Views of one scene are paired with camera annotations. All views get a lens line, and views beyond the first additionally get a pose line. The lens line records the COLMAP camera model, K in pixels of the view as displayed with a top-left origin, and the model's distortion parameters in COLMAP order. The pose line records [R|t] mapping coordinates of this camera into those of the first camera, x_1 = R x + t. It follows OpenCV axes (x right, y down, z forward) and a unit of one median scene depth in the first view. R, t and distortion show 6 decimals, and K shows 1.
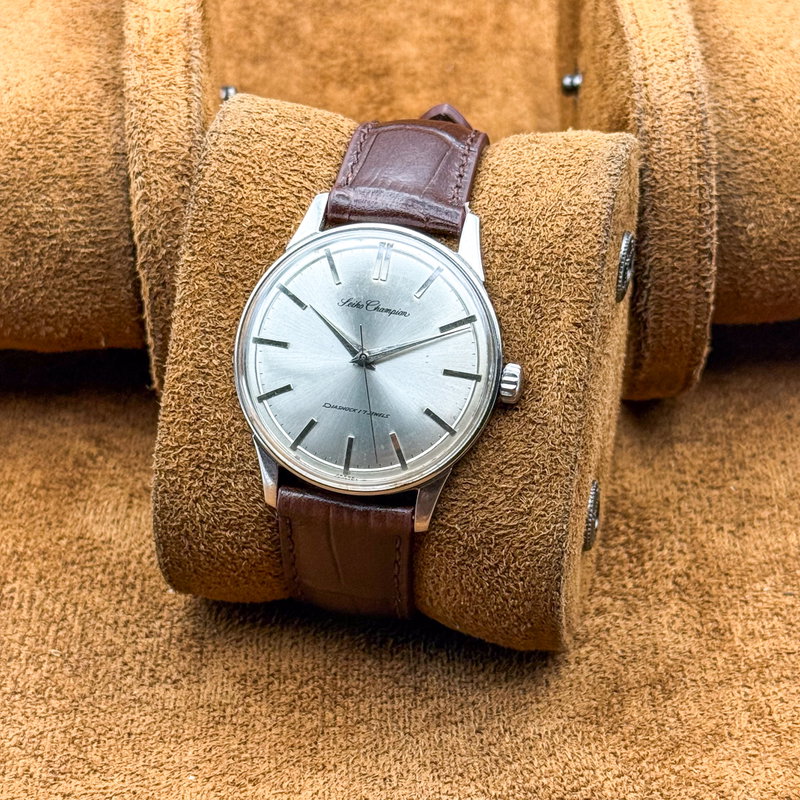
lens RADIAL K [[2114.6, 0, 357.7], [0, 2114.6, 413.0], [0, 0, 1]] dist [0.365328, -4.164522]
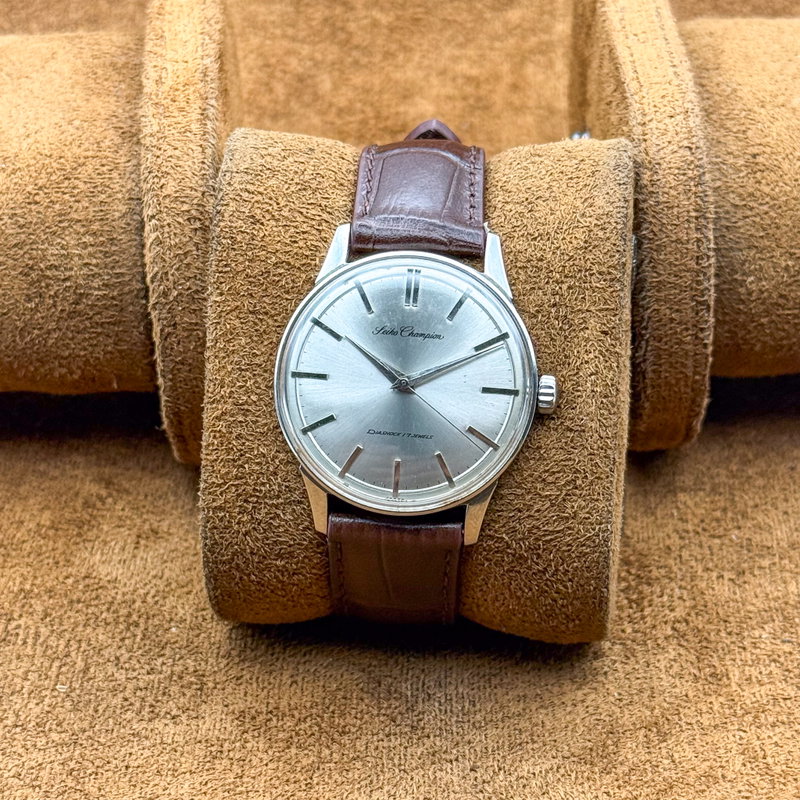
lens RADIAL K [[2114.6, 0, 357.7], [0, 2114.6, 413.0], [0, 0, 1]] dist [0.365328, -4.164522]
pose [[0.991954, -0.092717, 0.086204, -0.106459], [0.089984, 0.995325, 0.035077, -0.048301], [-0.089054, -0.027038, 0.995660, -0.023117]]
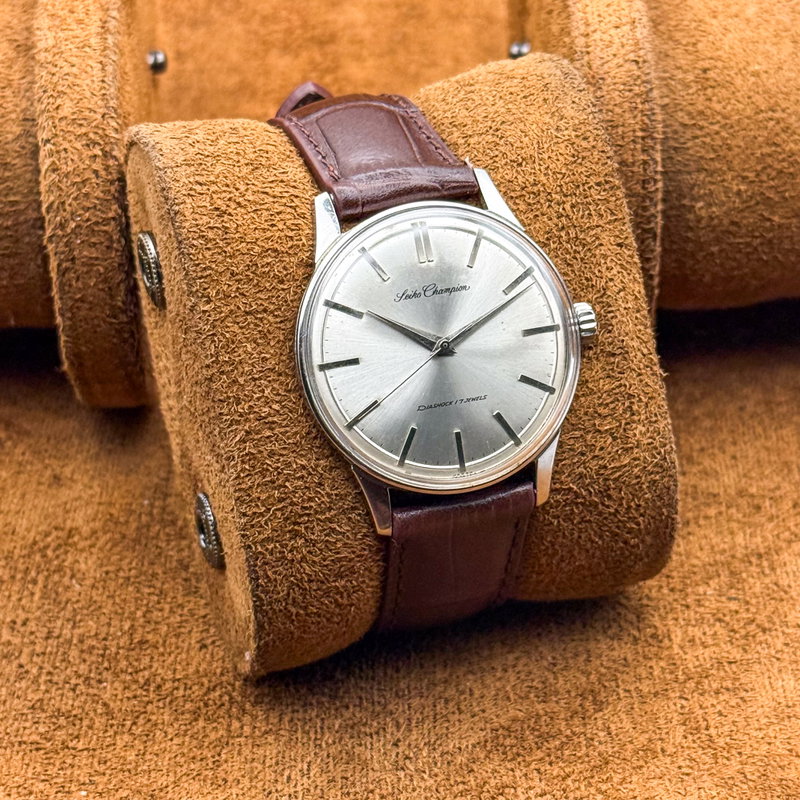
lens RADIAL K [[2114.6, 0, 357.7], [0, 2114.6, 413.0], [0, 0, 1]] dist [0.365328, -4.164522]
pose [[0.856402, -0.323157, 0.402672, -0.400915], [0.324898, 0.943433, 0.066143, -0.069988], [-0.401268, 0.074182, 0.912952, 0.166550]]
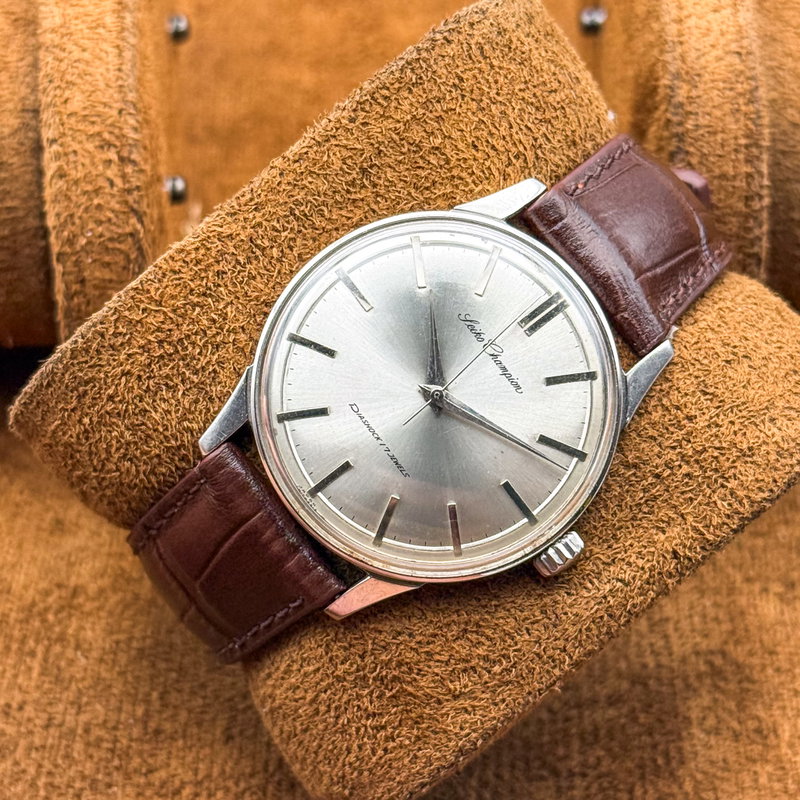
lens RADIAL K [[2114.6, 0, 357.7], [0, 2114.6, 413.0], [0, 0, 1]] dist [0.365328, -4.164522]
pose [[0.733146, 0.665337, 0.140800, -0.112575], [-0.674746, 0.737504, 0.028398, -0.023279], [-0.084946, -0.115824, 0.989631, 0.271286]]
